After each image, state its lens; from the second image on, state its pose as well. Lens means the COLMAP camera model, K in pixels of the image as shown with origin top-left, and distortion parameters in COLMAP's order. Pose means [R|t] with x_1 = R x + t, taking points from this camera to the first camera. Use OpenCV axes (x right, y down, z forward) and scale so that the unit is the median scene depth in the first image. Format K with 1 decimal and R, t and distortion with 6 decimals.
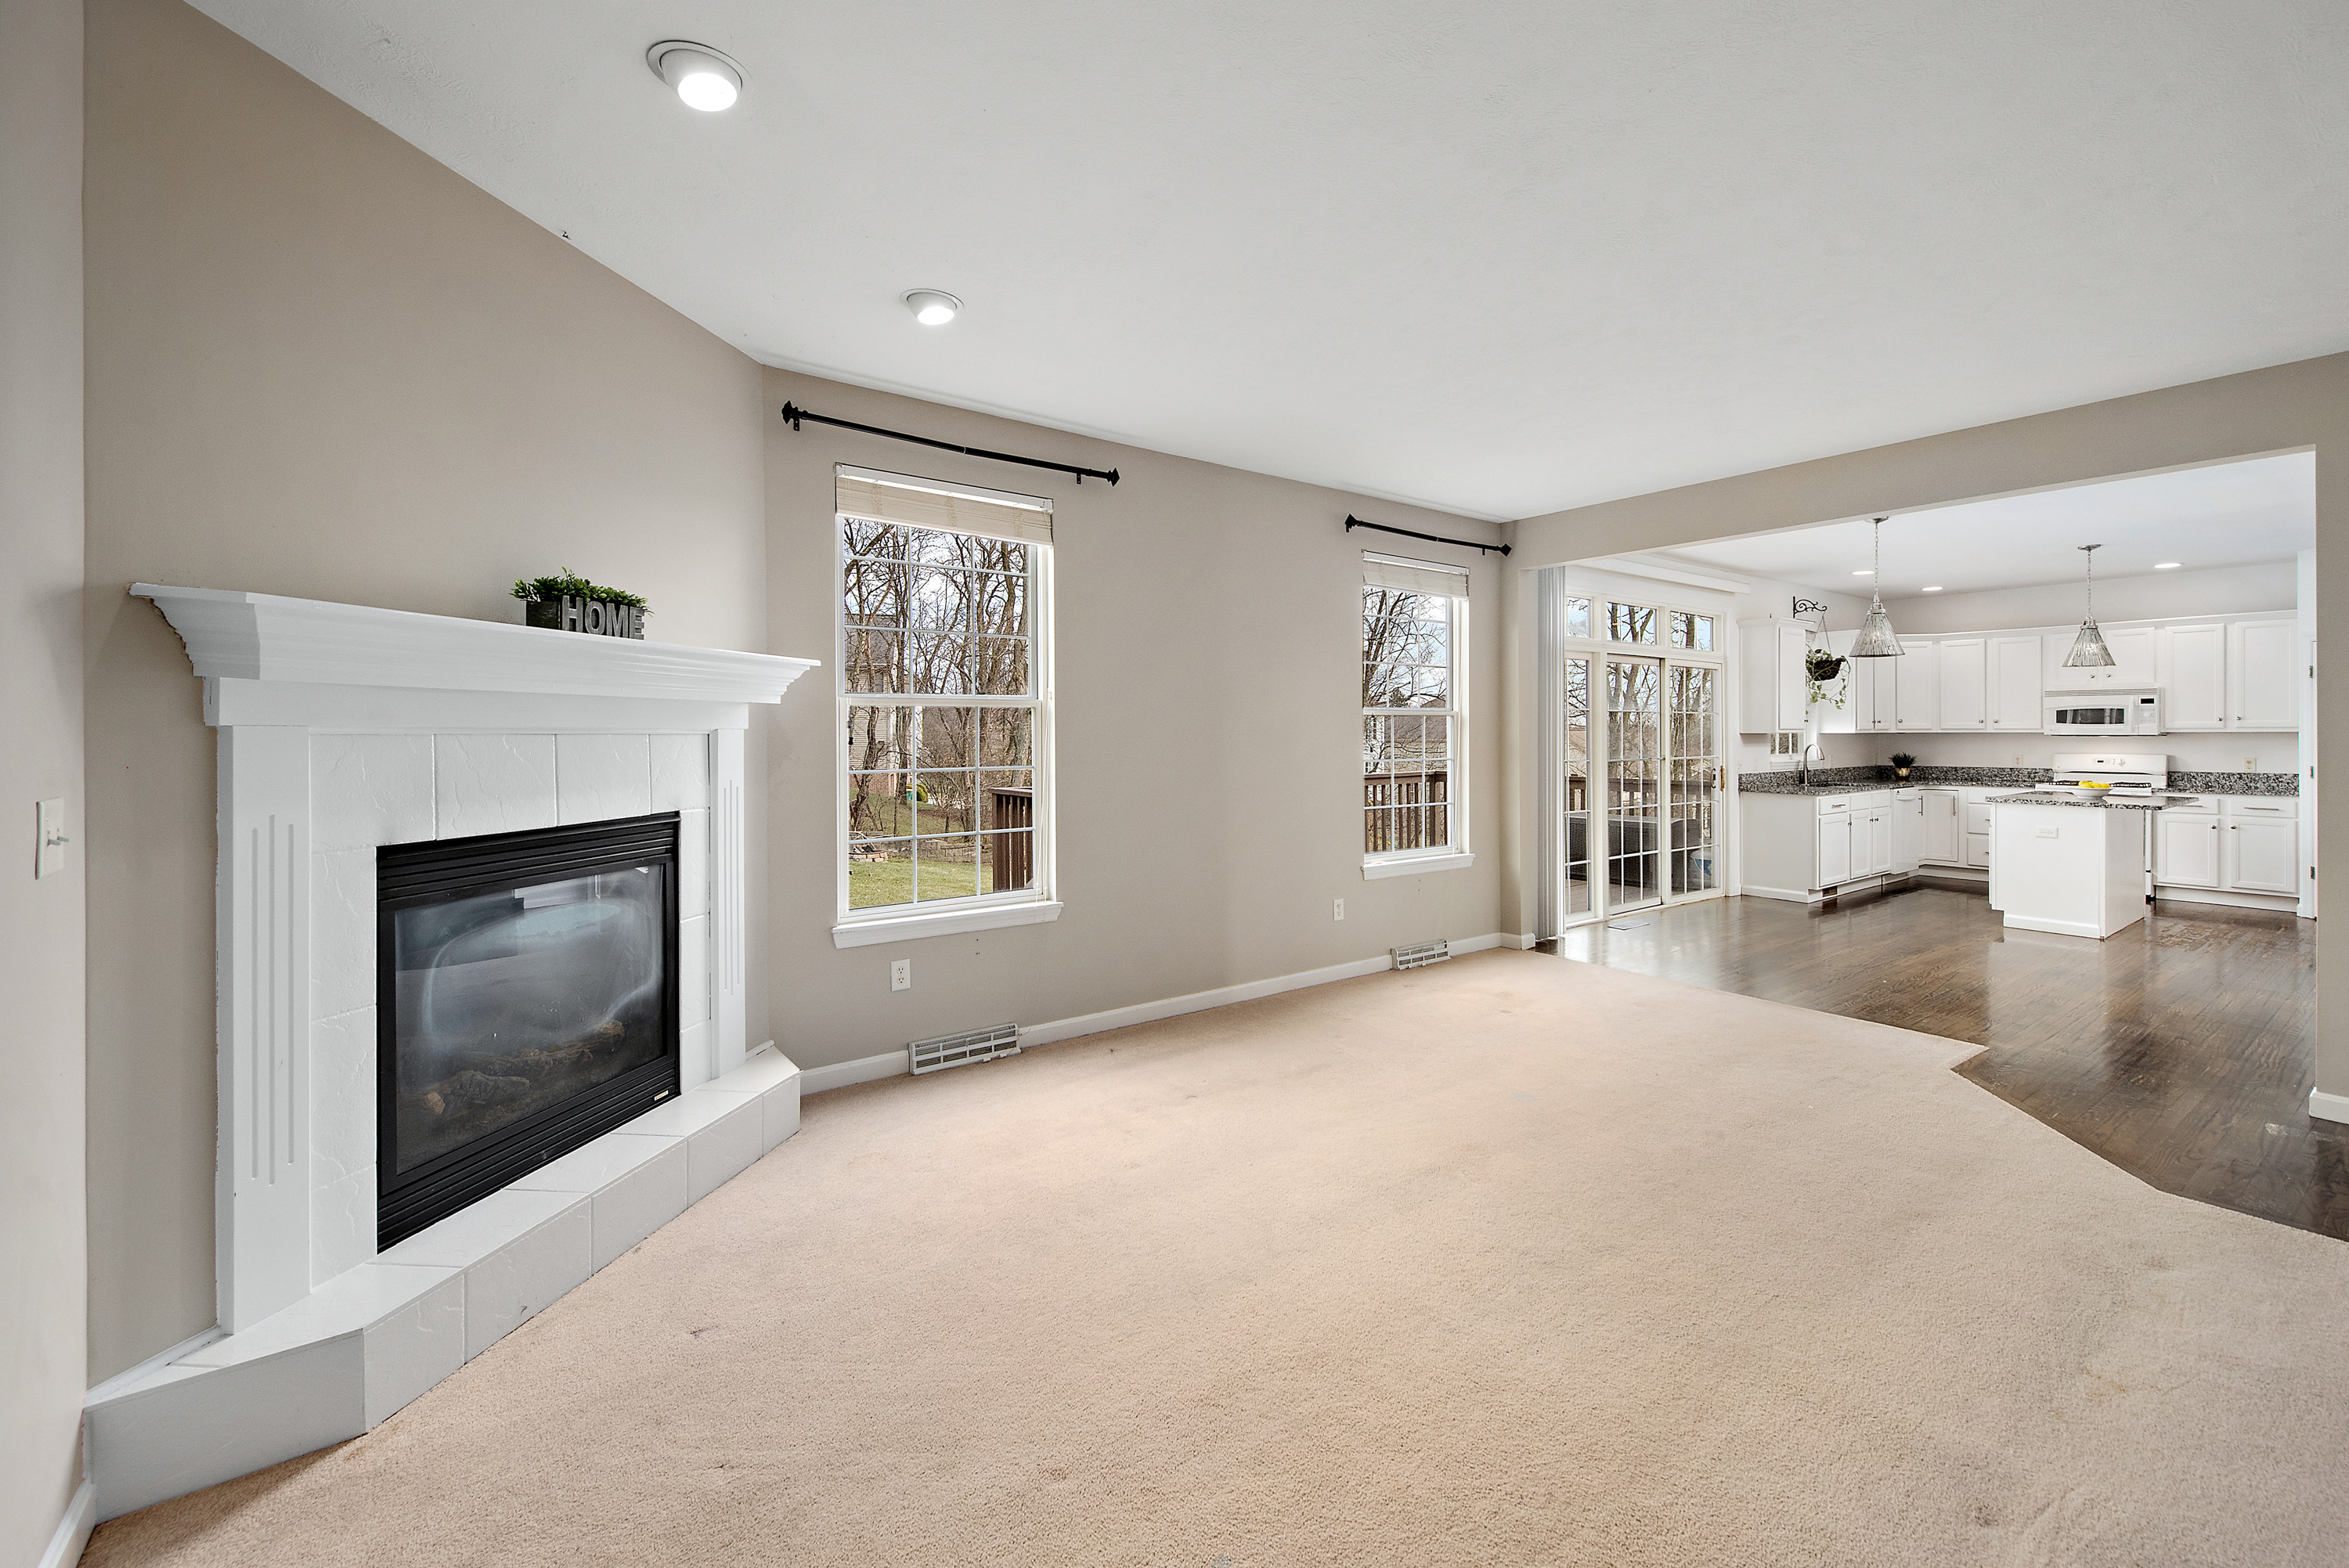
lens RADIAL K [[968.6, 0, 1236.4], [0, 968.6, 738.7], [0, 0, 1]] dist [0.000345, -0.000244]
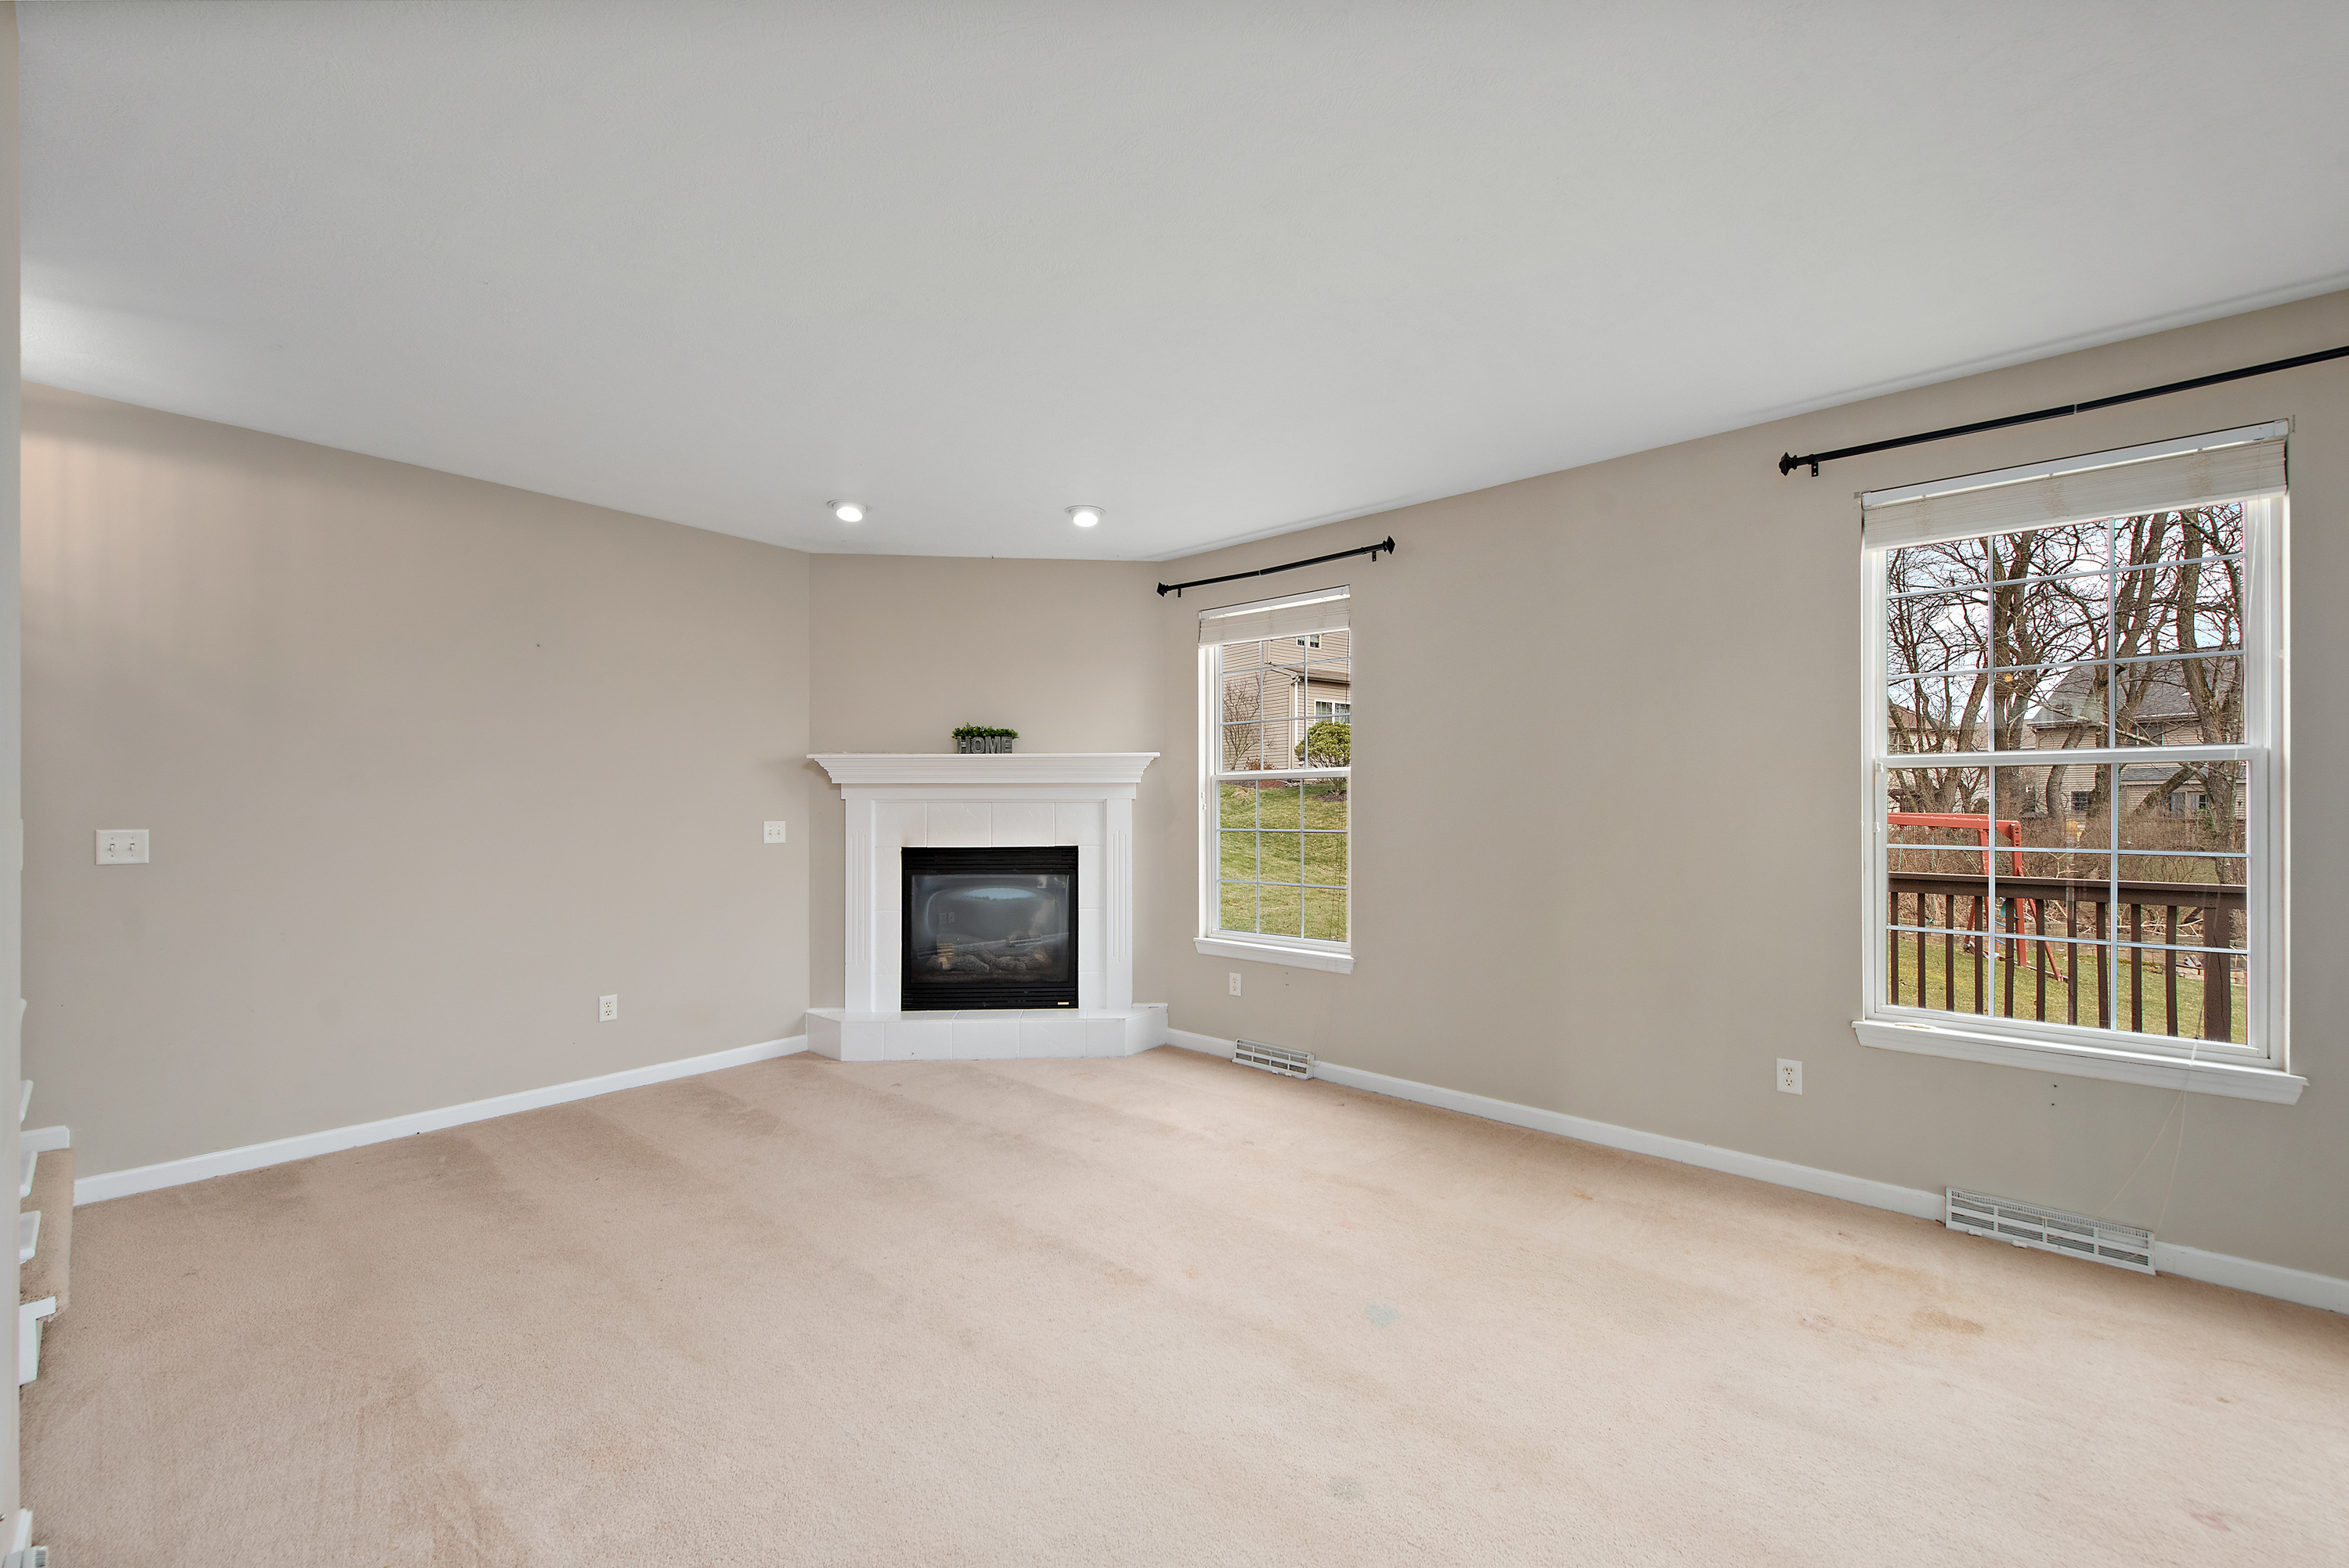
lens RADIAL K [[919.8, 0, 1176.5], [0, 919.8, 808.5], [0, 0, 1]] dist [0.008476, -0.000005]
pose [[0.191670, 0.004638, -0.981448, 0.921082], [-0.001809, 0.999989, 0.004372, -0.000741], [0.981458, 0.000937, 0.191677, 0.725230]]
